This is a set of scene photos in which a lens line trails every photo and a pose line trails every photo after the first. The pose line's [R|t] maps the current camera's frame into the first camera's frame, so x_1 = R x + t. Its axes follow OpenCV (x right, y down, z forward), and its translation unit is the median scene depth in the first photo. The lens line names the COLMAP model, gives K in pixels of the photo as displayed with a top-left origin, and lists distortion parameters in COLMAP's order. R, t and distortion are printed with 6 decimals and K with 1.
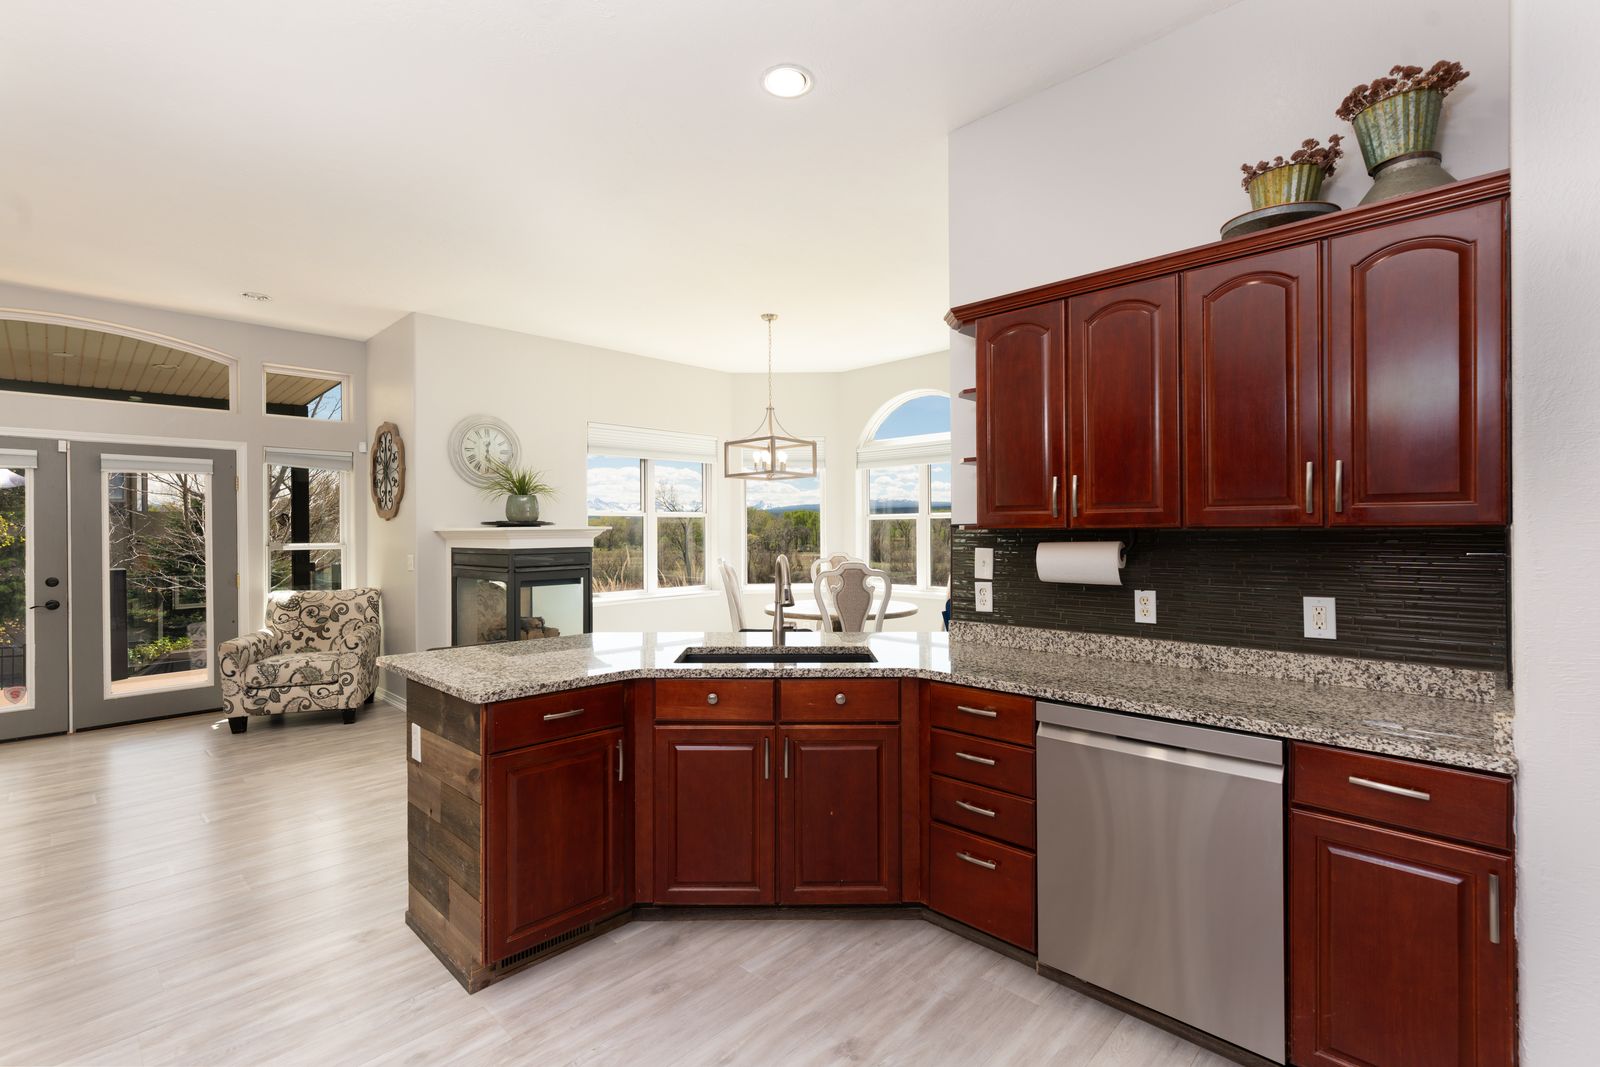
lens RADIAL K [[724.8, 0, 803.1], [0, 724.8, 531.7], [0, 0, 1]] dist [0.001139, -0.000317]
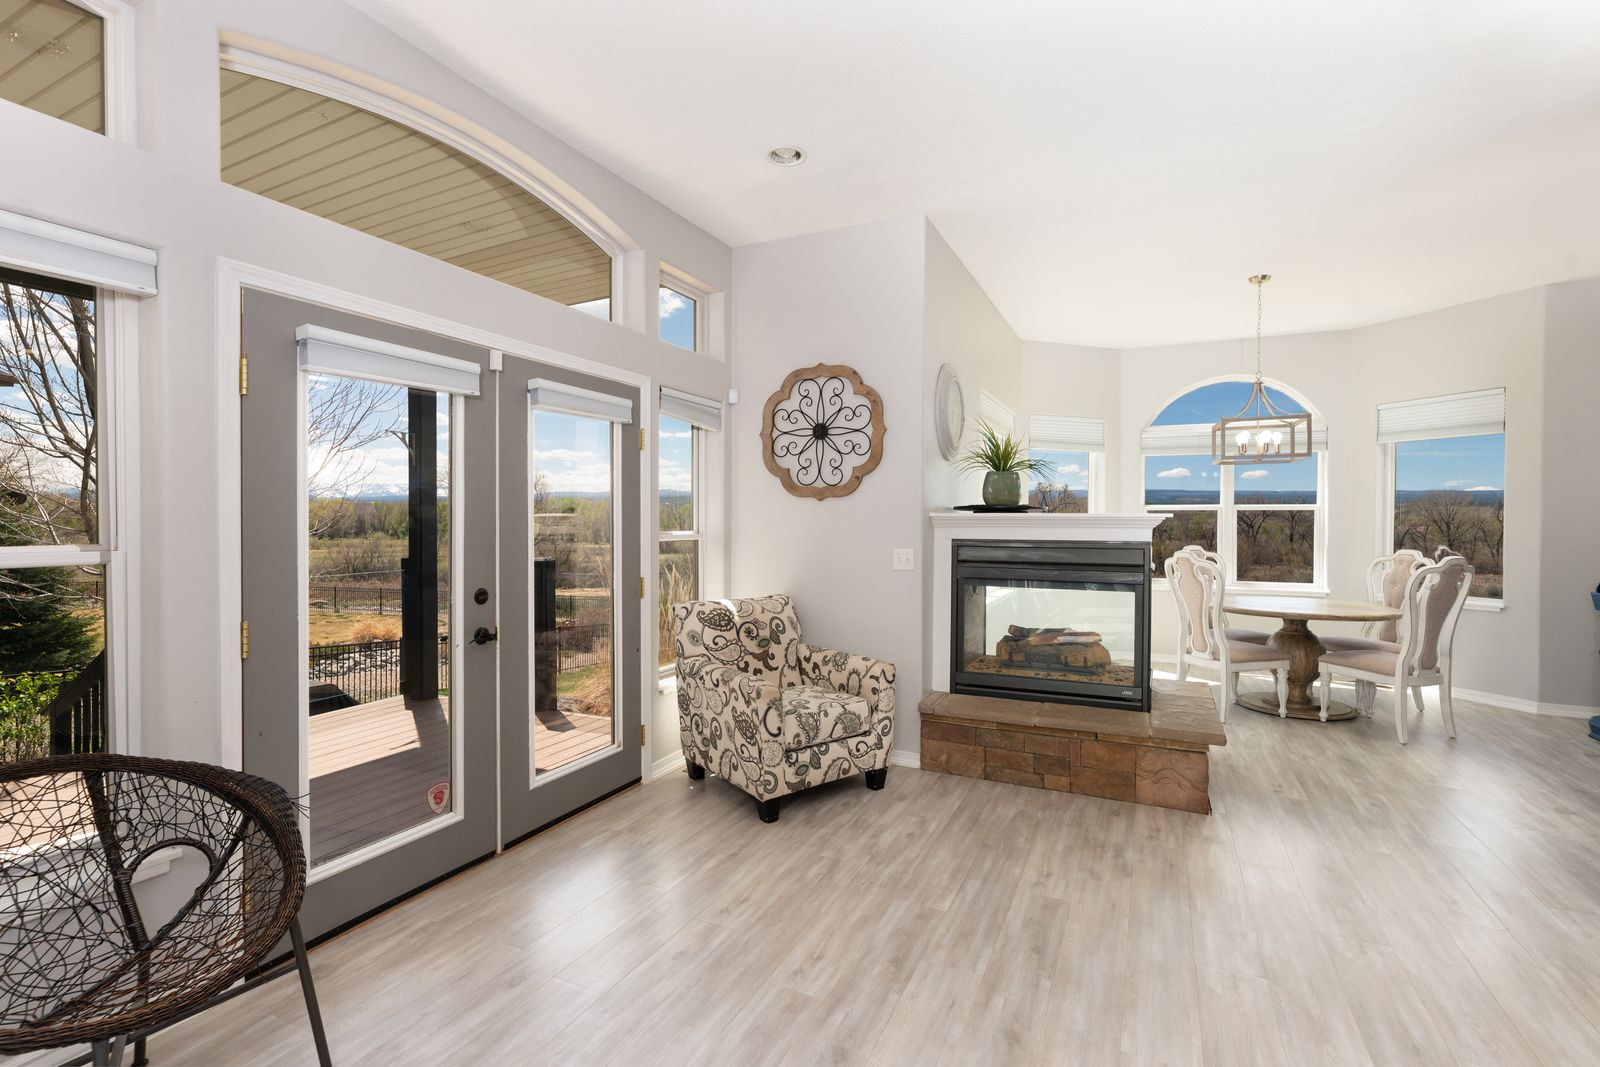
lens RADIAL K [[724.8, 0, 797.5], [0, 724.8, 533.9], [0, 0, 1]] dist [0.001139, -0.000317]
pose [[0.955538, 0.004299, 0.294837, -0.893949], [-0.008171, 0.999896, 0.011901, 0.009607], [-0.294755, -0.013780, 0.955473, 0.348421]]
